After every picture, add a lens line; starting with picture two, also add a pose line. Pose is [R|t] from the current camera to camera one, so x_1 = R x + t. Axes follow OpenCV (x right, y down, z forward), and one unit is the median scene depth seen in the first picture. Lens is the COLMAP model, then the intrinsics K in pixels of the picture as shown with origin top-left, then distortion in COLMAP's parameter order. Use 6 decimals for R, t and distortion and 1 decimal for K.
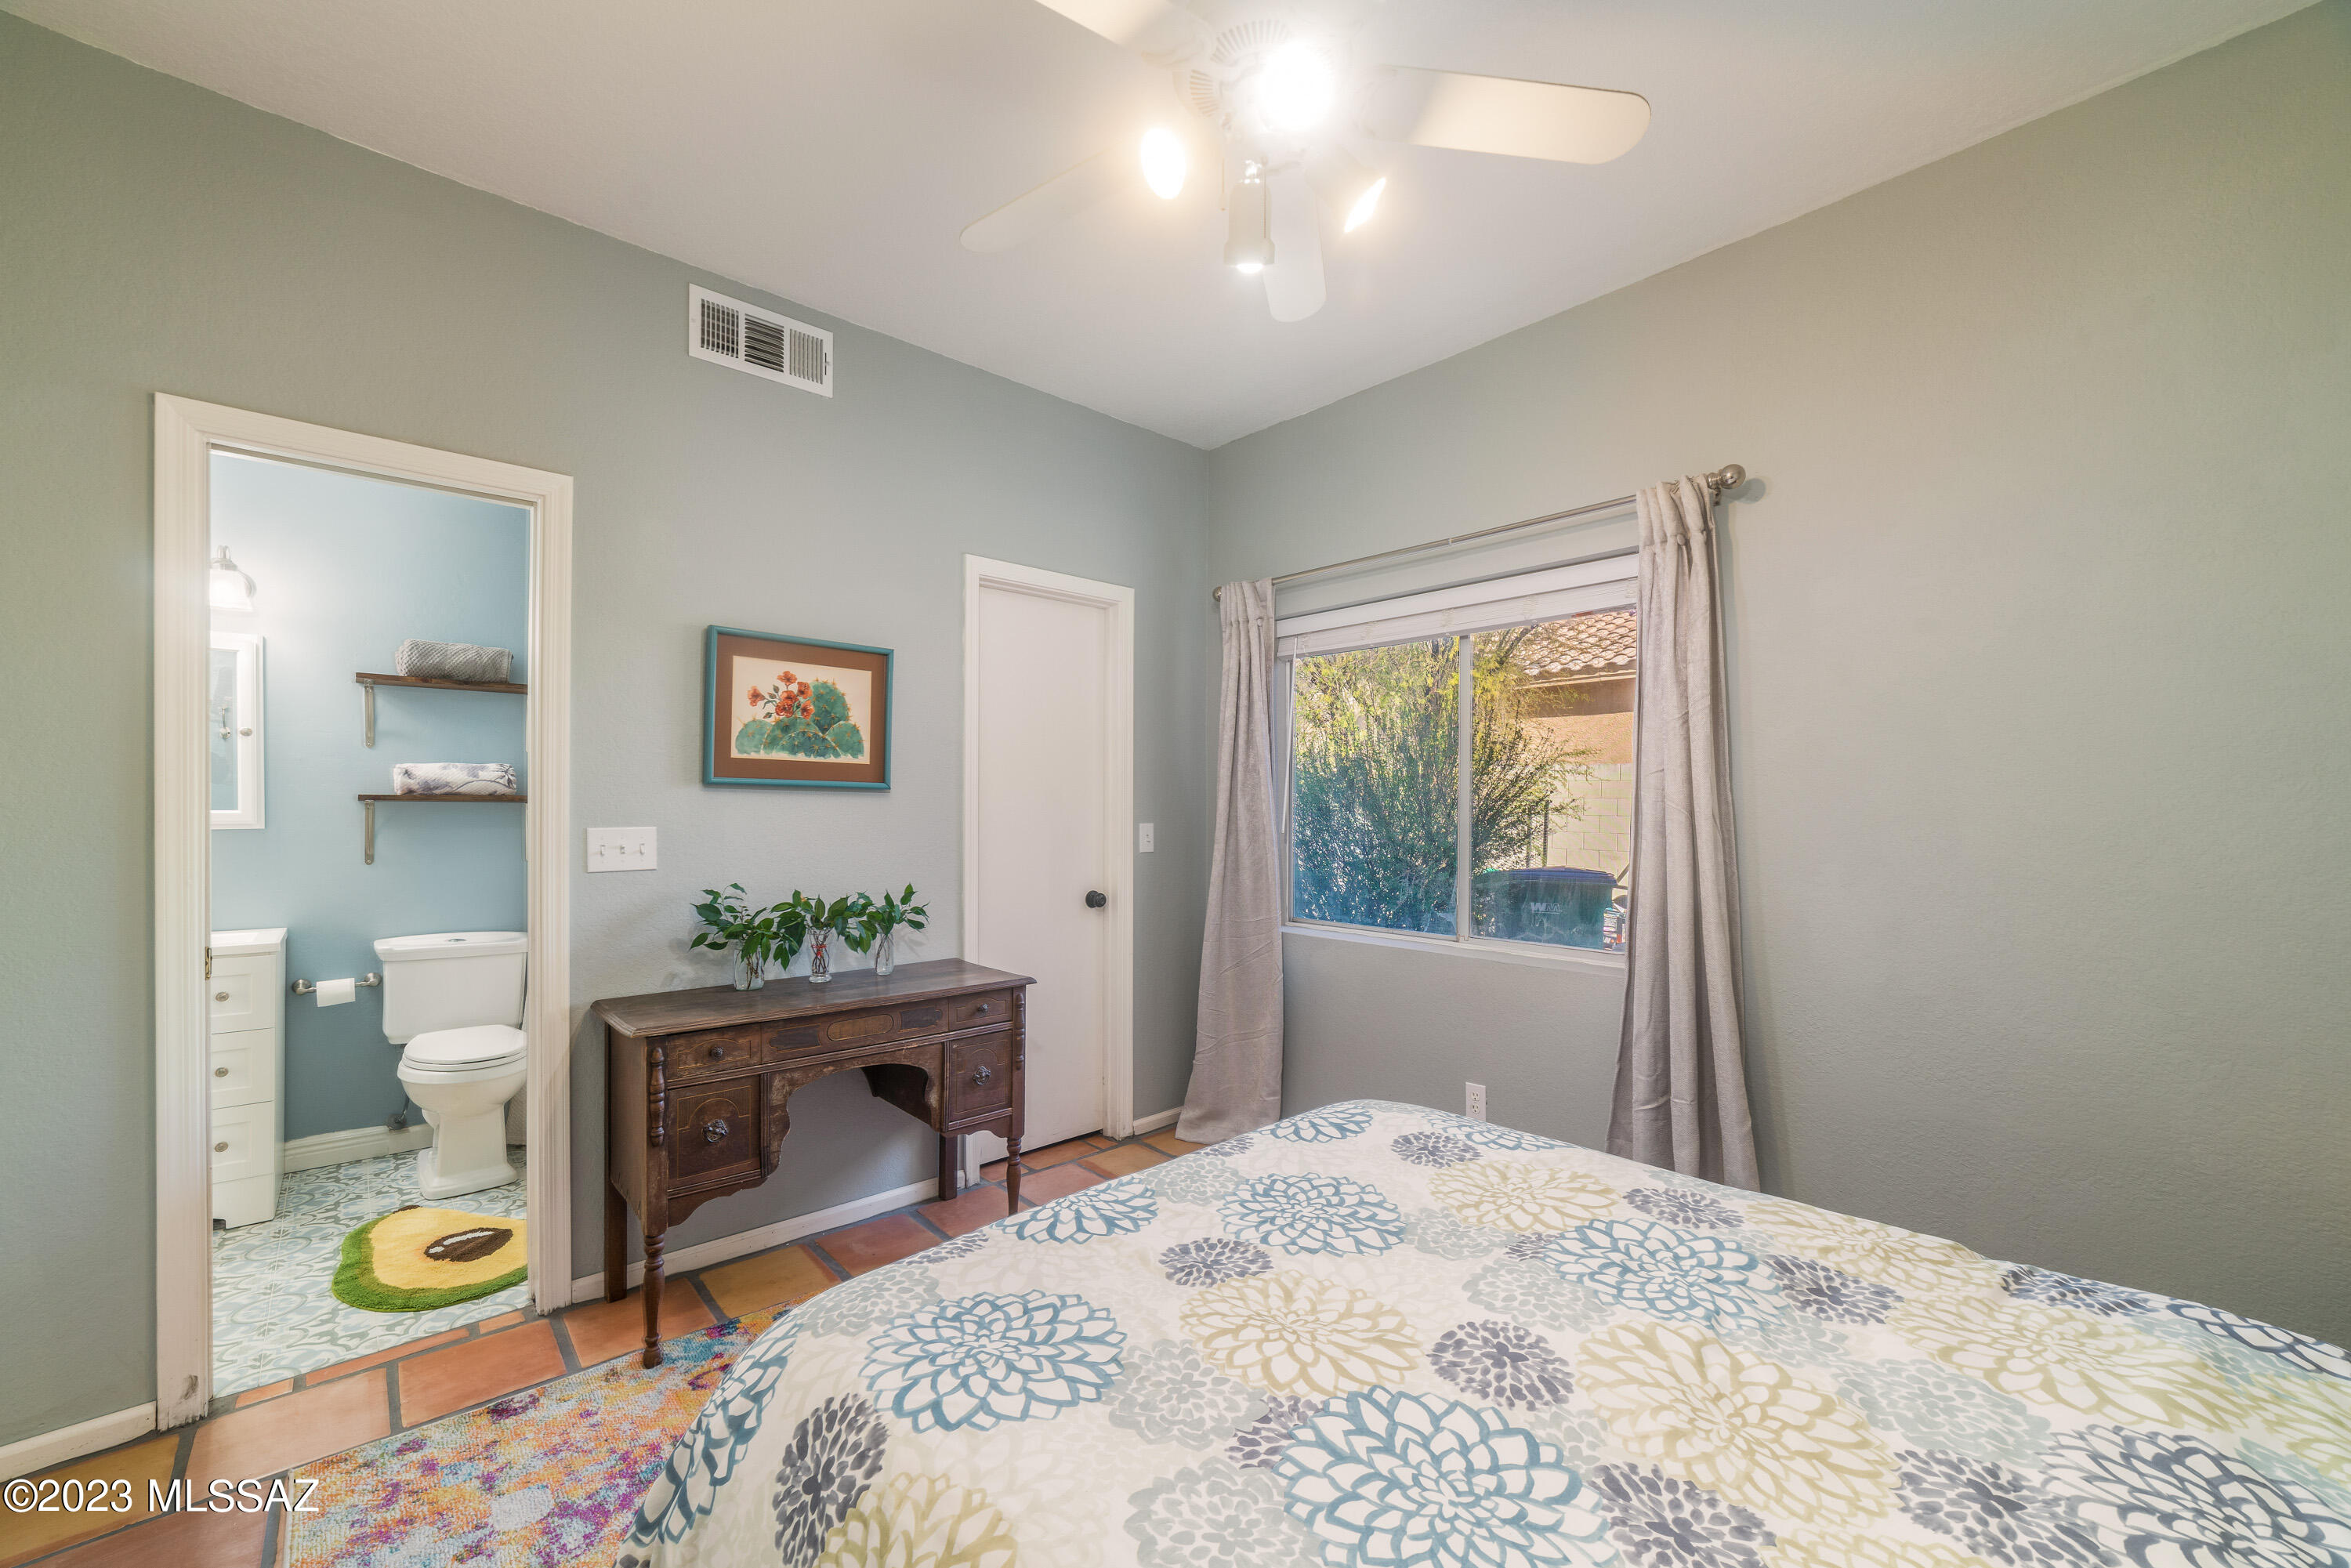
lens RADIAL K [[916.4, 0, 1181.4], [0, 916.4, 801.6], [0, 0, 1]] dist [-0.018821, 0.005537]
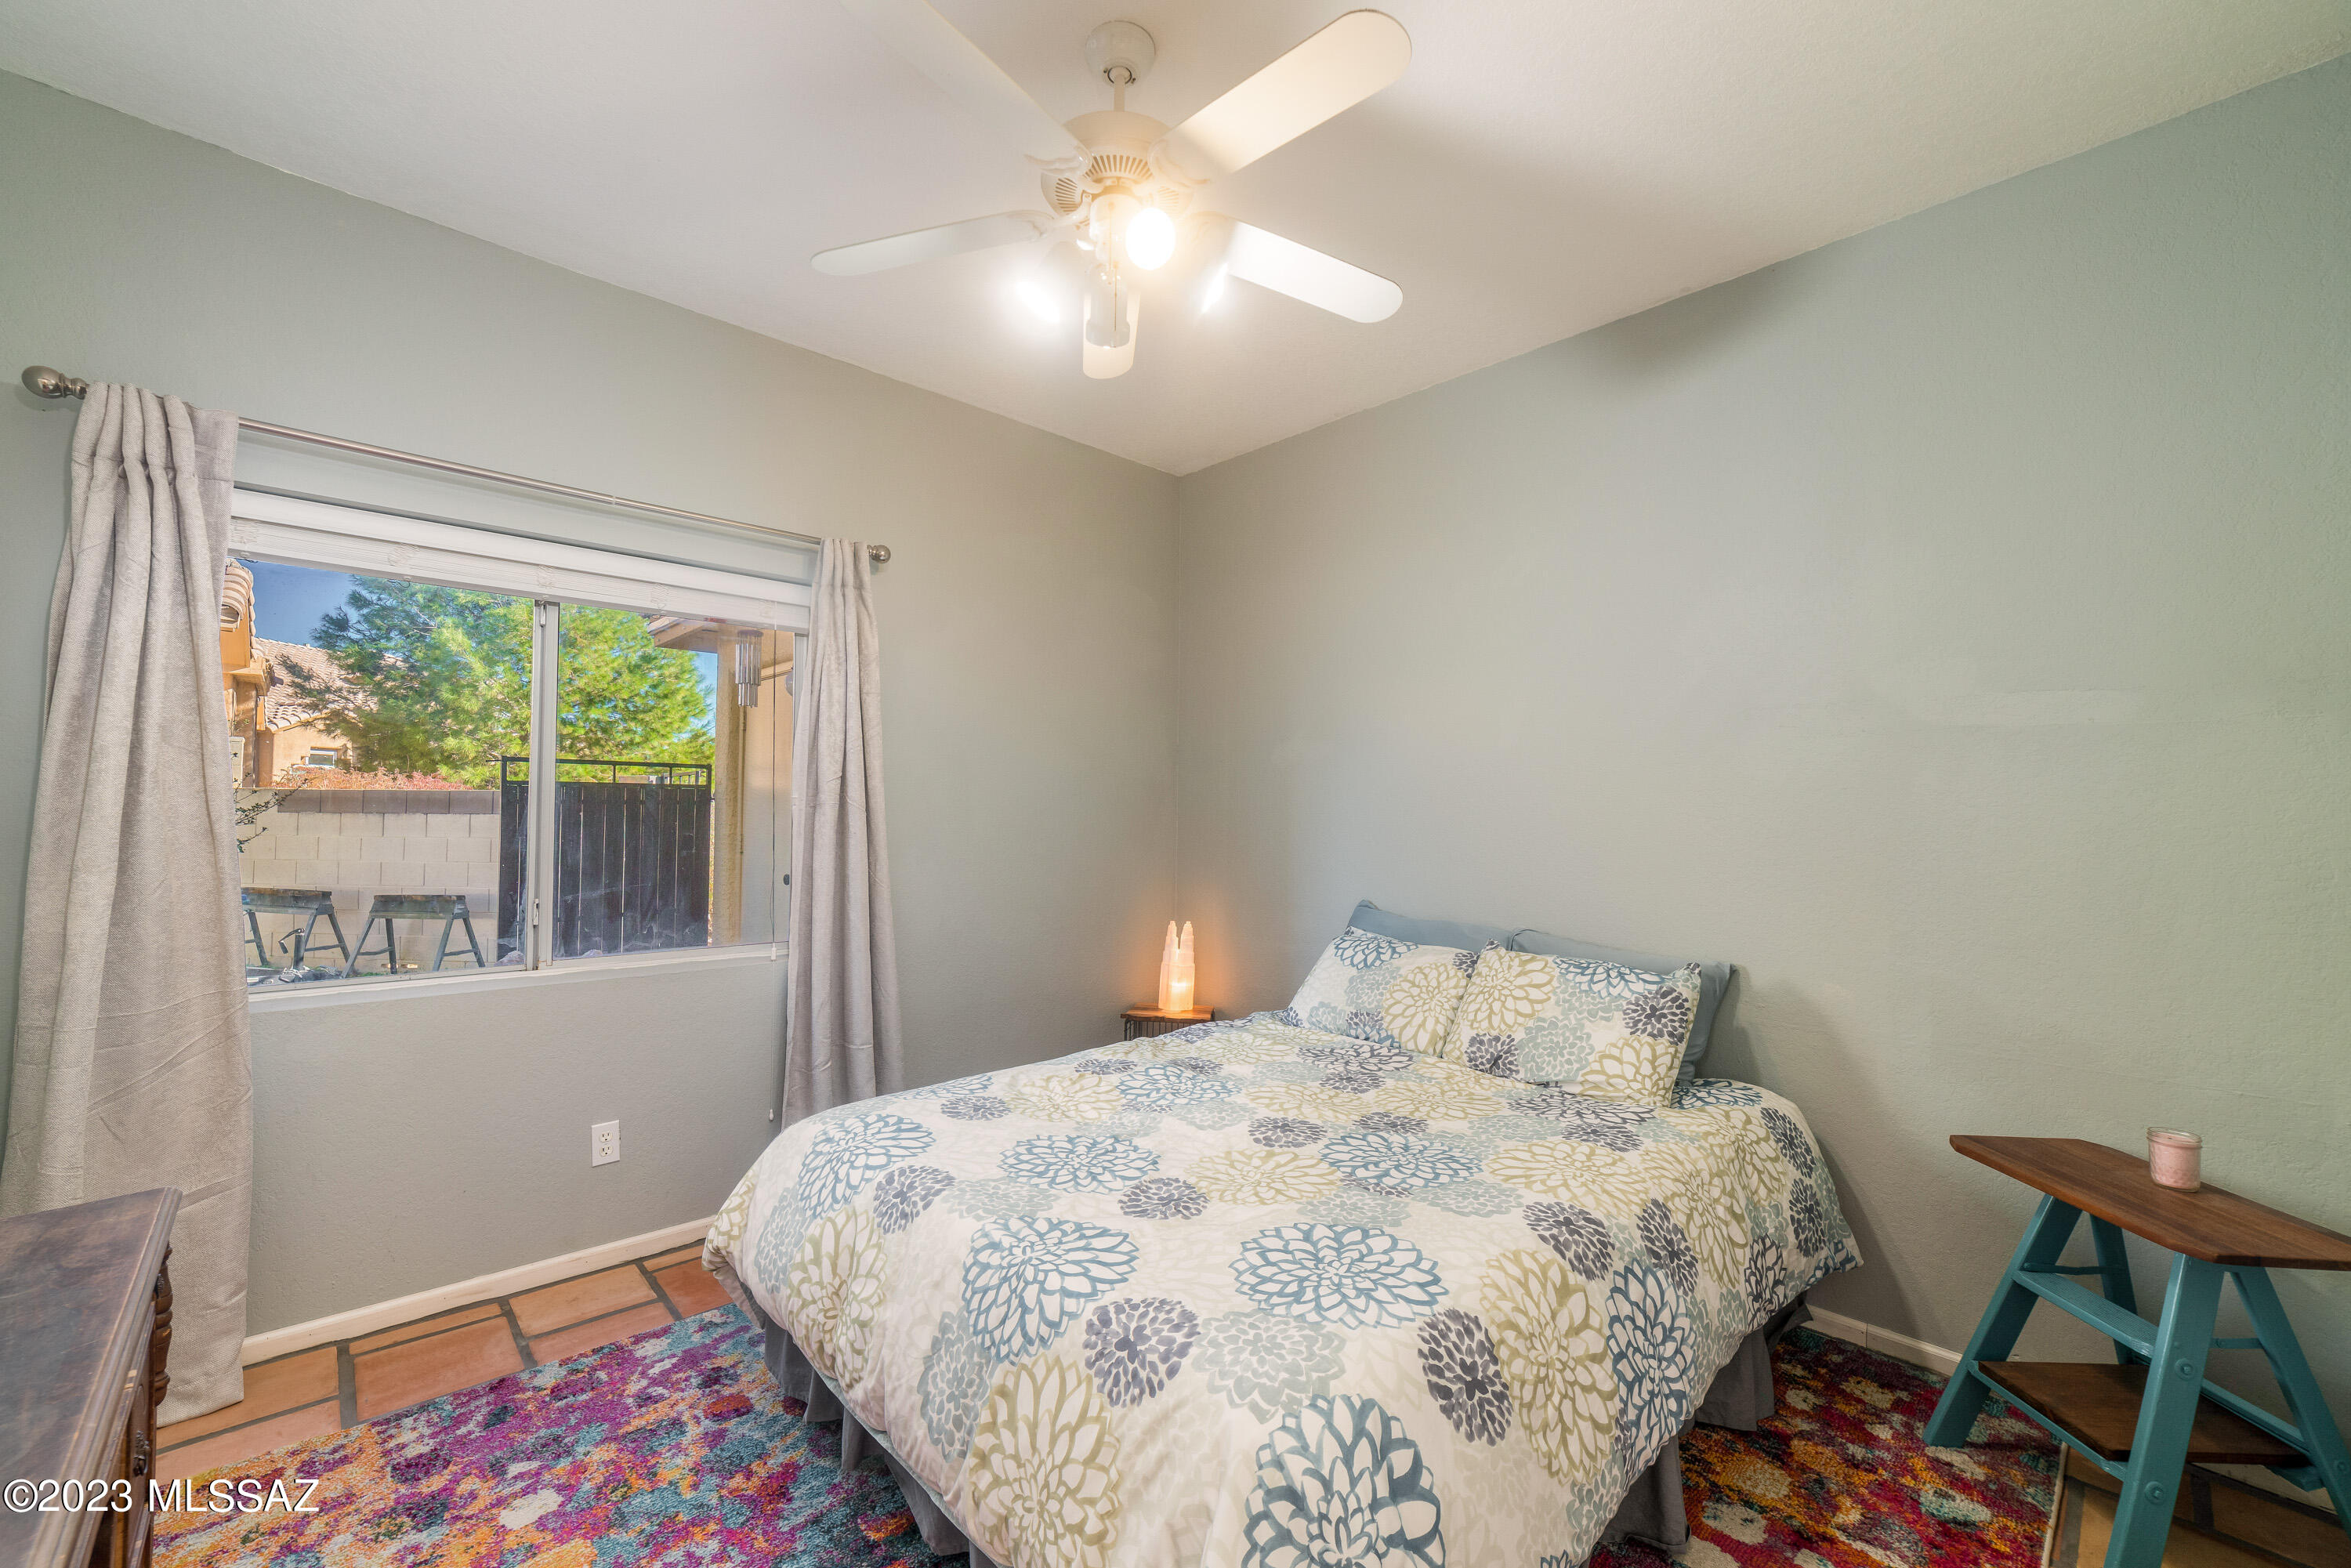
lens RADIAL K [[916.4, 0, 1179.5], [0, 916.4, 802.6], [0, 0, 1]] dist [-0.018821, 0.005537]
pose [[-0.008246, 0.012748, 0.999885, -1.450005], [-0.019137, 0.999734, -0.012904, 0.017912], [-0.999783, -0.019241, -0.008000, 1.278947]]
